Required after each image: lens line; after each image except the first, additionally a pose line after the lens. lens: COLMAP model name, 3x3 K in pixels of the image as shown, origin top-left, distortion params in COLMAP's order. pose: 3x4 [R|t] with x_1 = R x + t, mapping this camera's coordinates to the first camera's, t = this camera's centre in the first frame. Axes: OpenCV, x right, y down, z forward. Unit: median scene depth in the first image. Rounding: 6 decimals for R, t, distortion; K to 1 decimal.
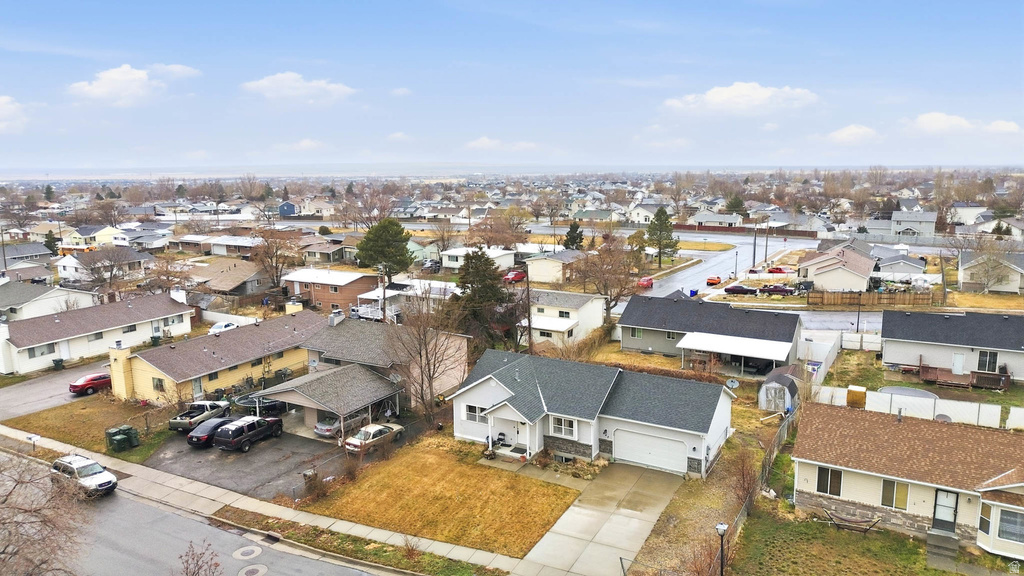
lens RADIAL K [[721.5, 0, 512.0], [0, 721.5, 288.0], [0, 0, 1]] dist [0.102295, -0.113409]
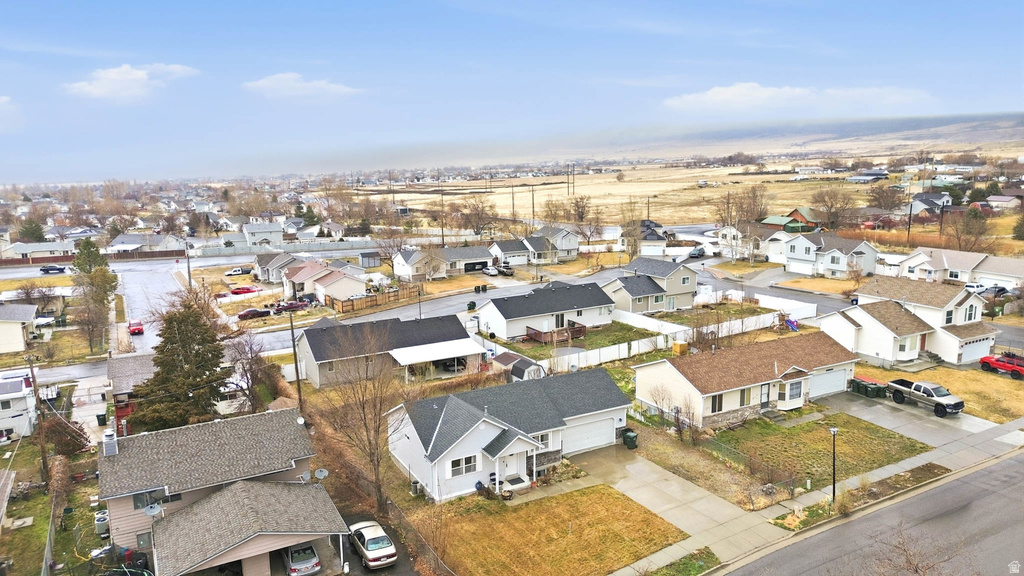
lens RADIAL K [[721.5, 0, 512.0], [0, 721.5, 288.0], [0, 0, 1]] dist [0.102295, -0.113409]
pose [[0.525962, -0.153548, 0.836533, -0.808128], [0.165825, 0.983206, 0.076210, -0.121789], [-0.834186, 0.098635, 0.542591, 0.425607]]
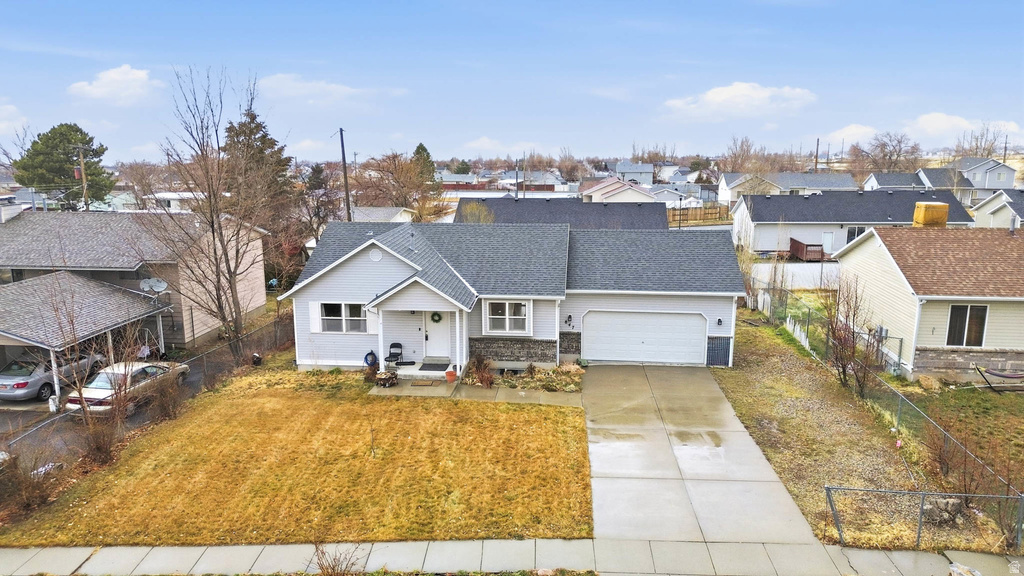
lens RADIAL K [[721.5, 0, 512.0], [0, 721.5, 288.0], [0, 0, 1]] dist [0.102295, -0.113409]
pose [[0.918865, -0.071915, 0.387962, -0.150258], [0.066828, 0.997410, 0.026609, 0.152168], [-0.388870, 0.001477, 0.921291, 0.456134]]
